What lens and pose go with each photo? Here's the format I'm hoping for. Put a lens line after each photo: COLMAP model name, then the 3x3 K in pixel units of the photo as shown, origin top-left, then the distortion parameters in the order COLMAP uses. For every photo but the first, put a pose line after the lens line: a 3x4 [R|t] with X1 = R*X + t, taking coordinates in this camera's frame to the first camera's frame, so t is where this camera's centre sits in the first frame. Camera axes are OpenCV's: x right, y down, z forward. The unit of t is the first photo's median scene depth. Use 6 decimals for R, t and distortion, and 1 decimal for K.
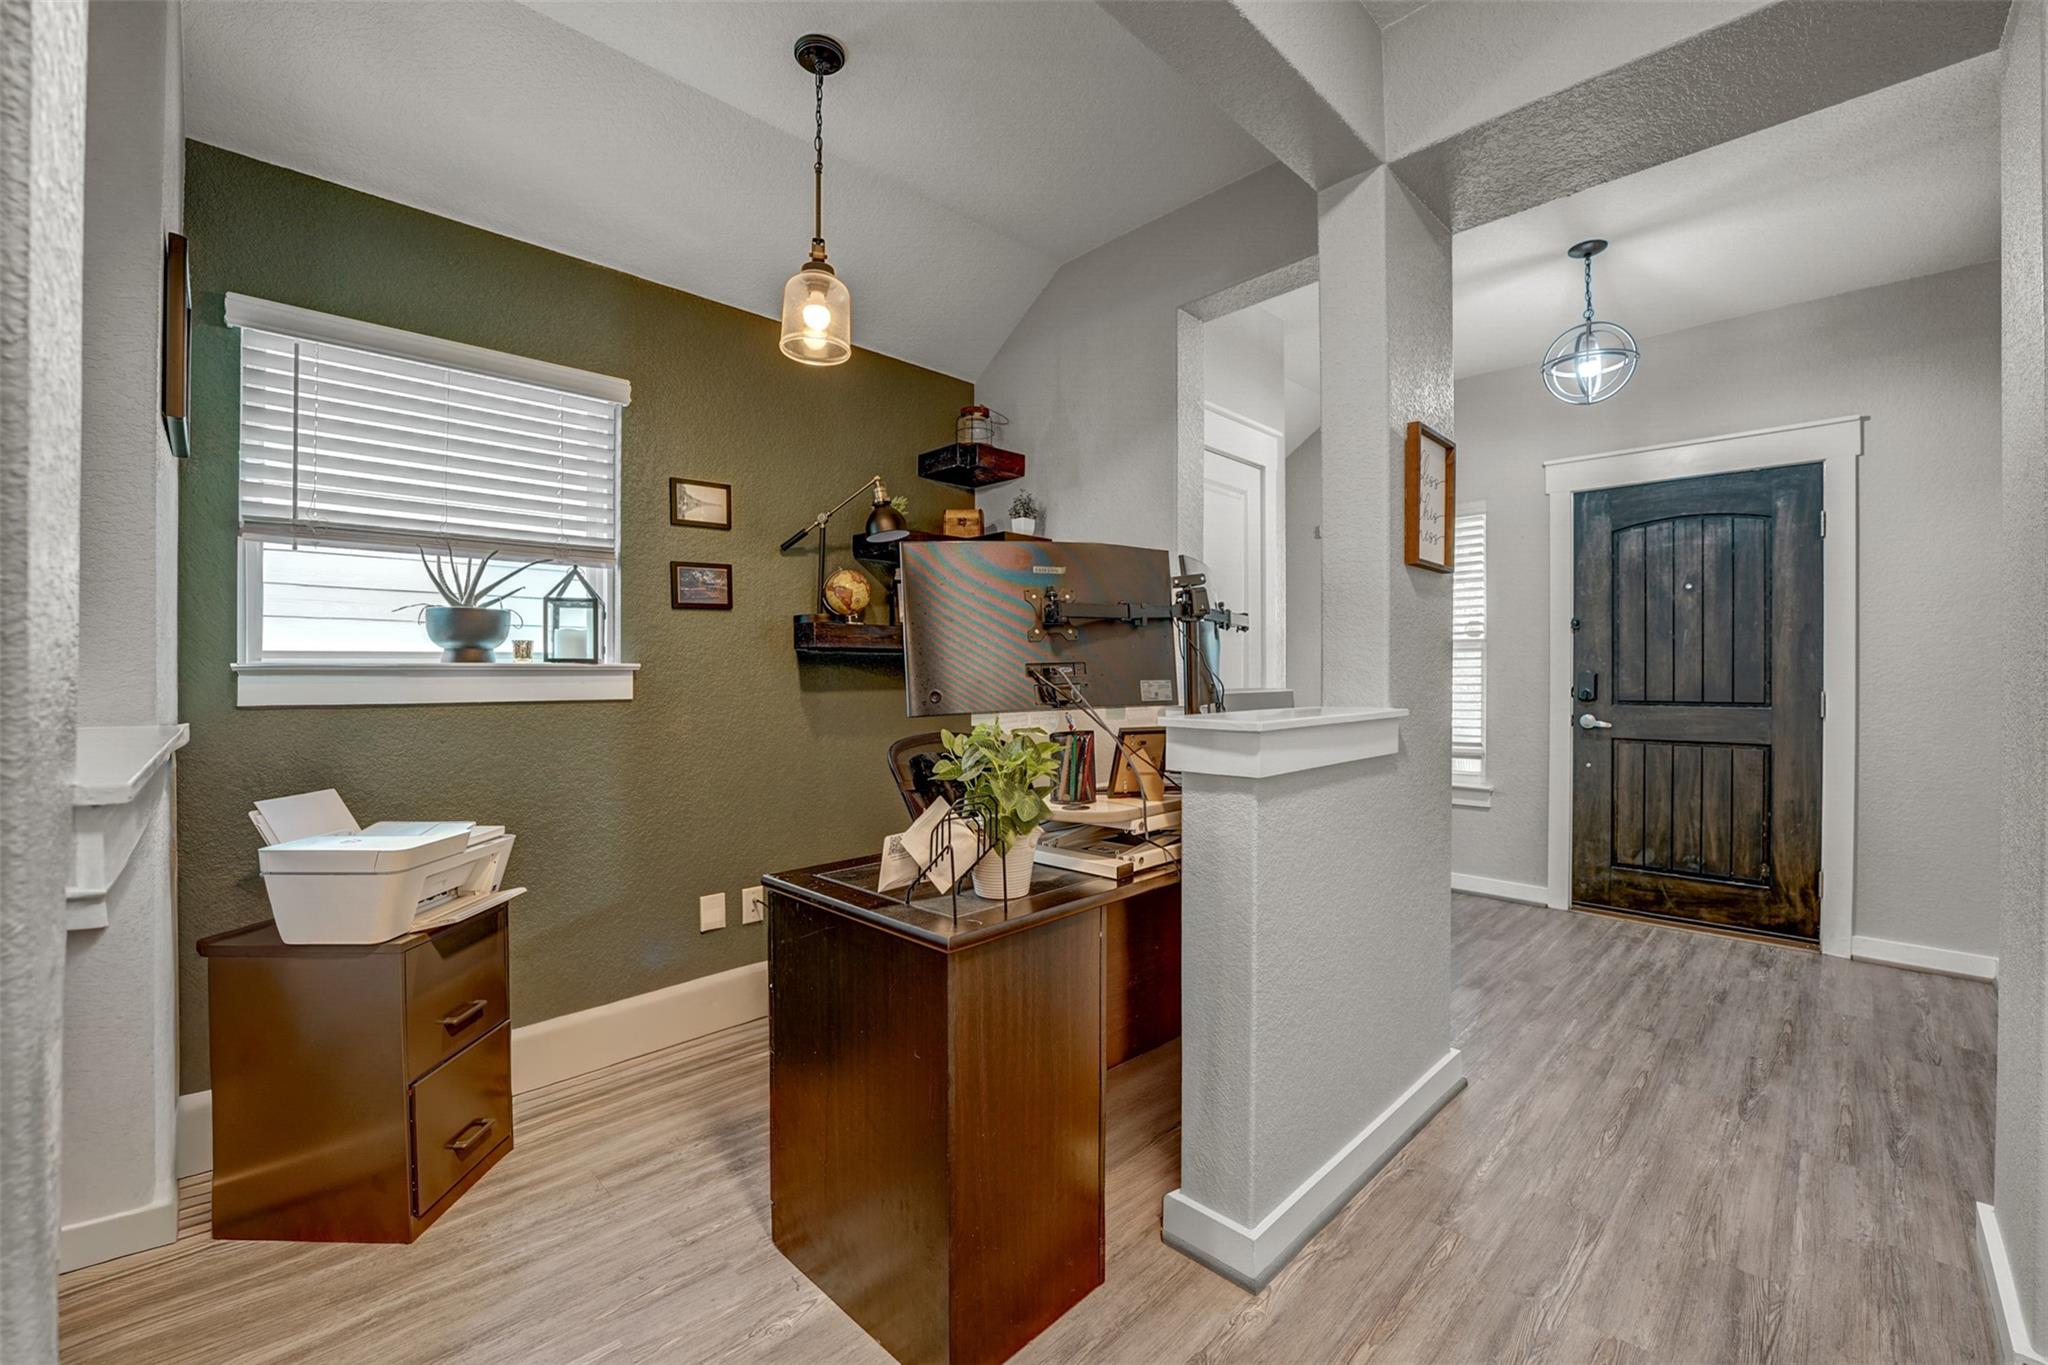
lens RADIAL K [[836.8, 0, 1023.9], [0, 836.8, 676.3], [0, 0, 1]] dist [-0.028230, 0.003703]
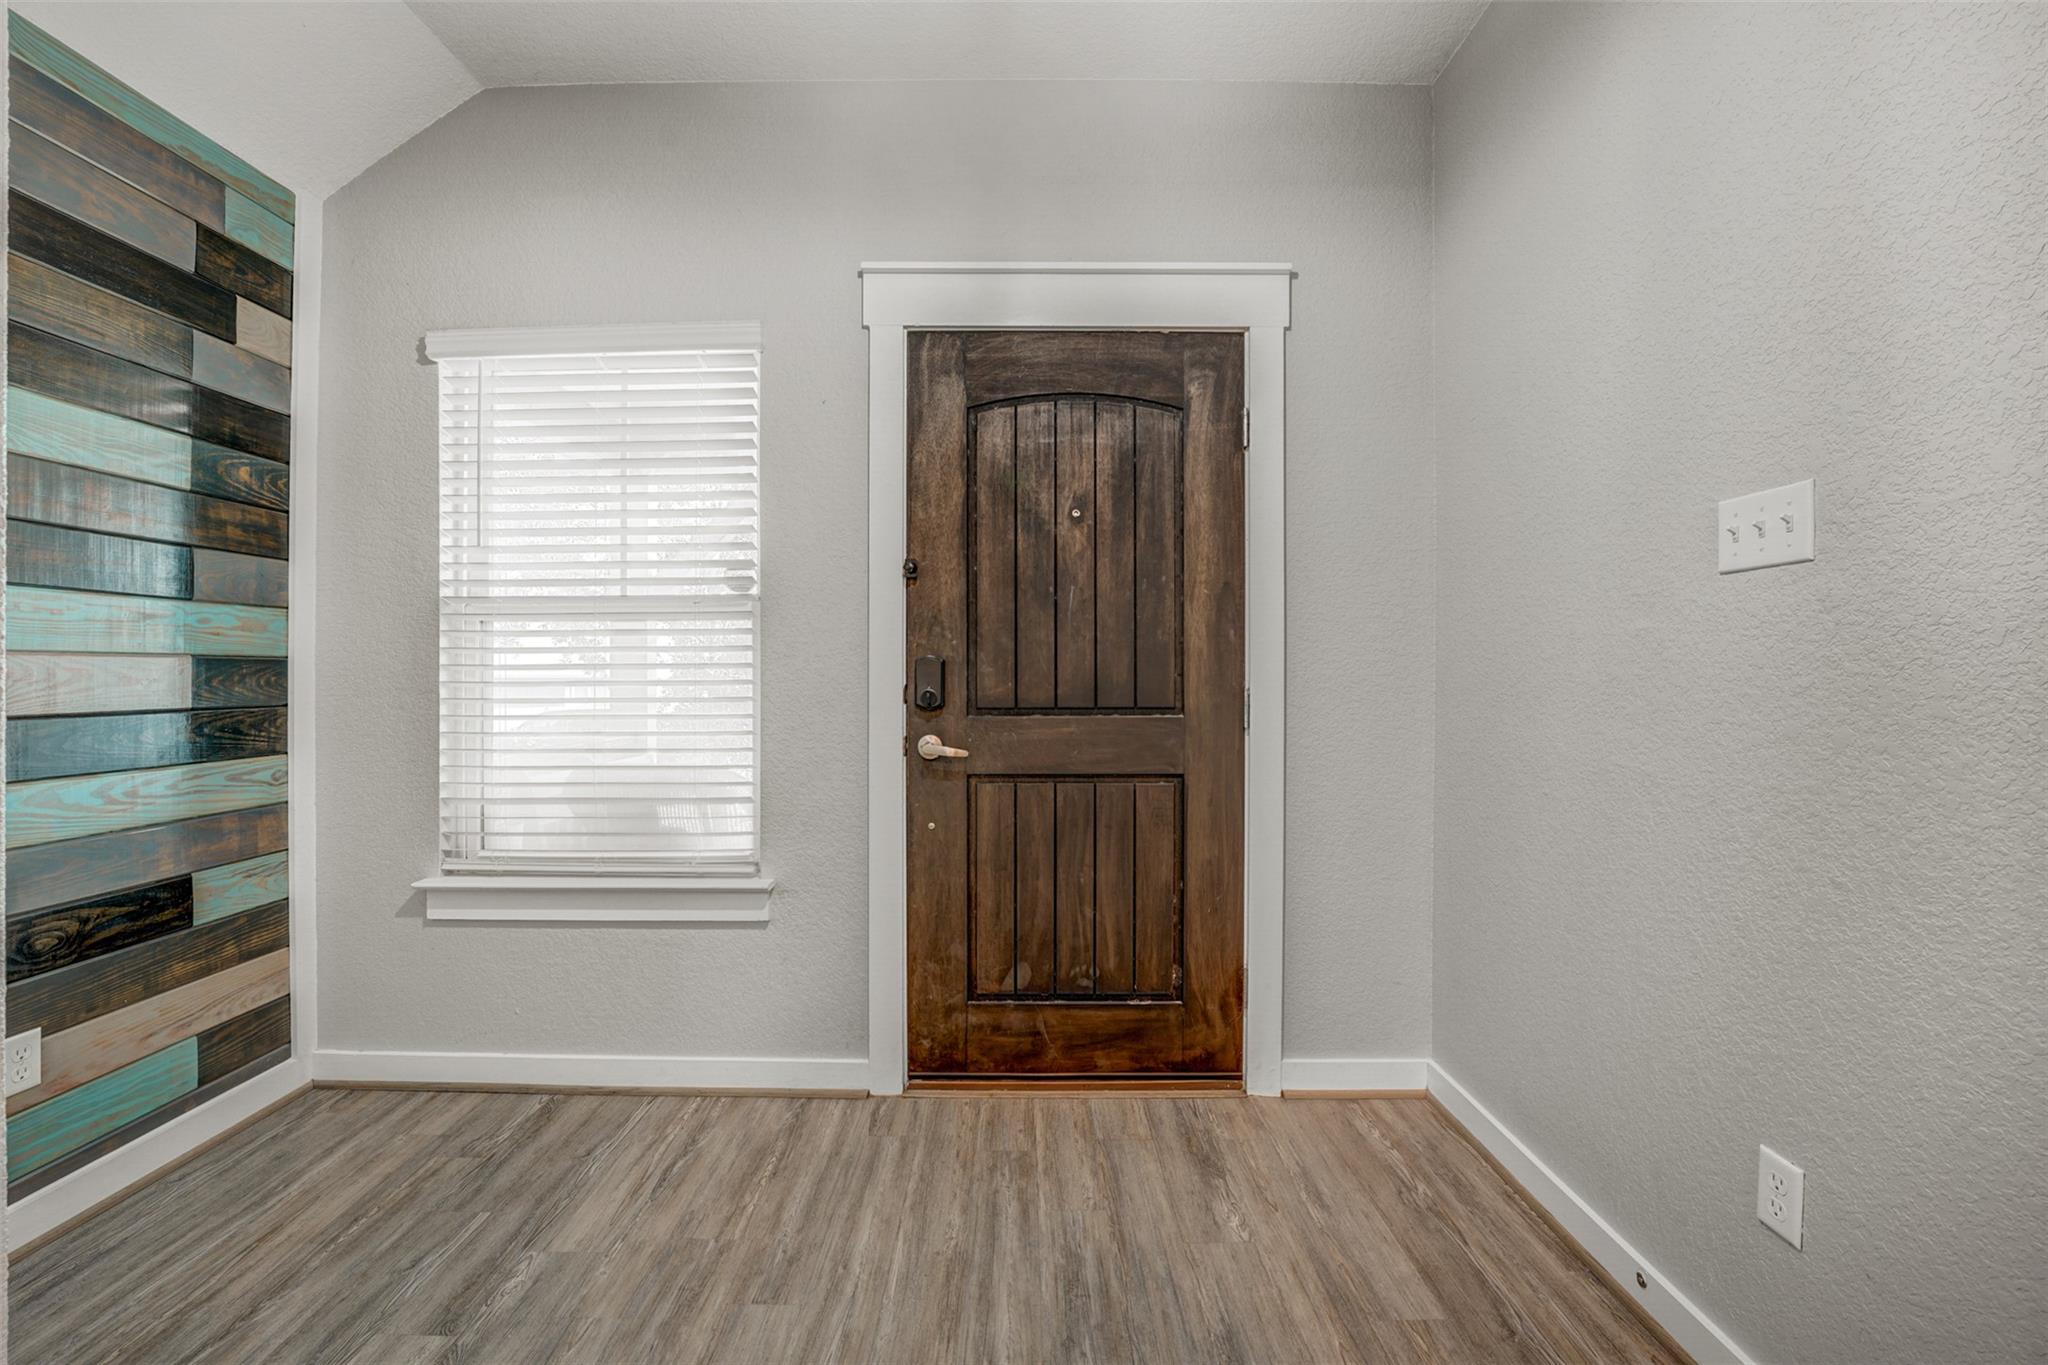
lens RADIAL K [[836.8, 0, 1017.0], [0, 836.8, 675.7], [0, 0, 1]] dist [-0.028230, 0.003703]
pose [[0.706897, -0.005976, 0.707291, 0.352889], [0.001511, 0.999975, 0.006938, 0.003672], [-0.707314, -0.003836, 0.706889, 0.606072]]
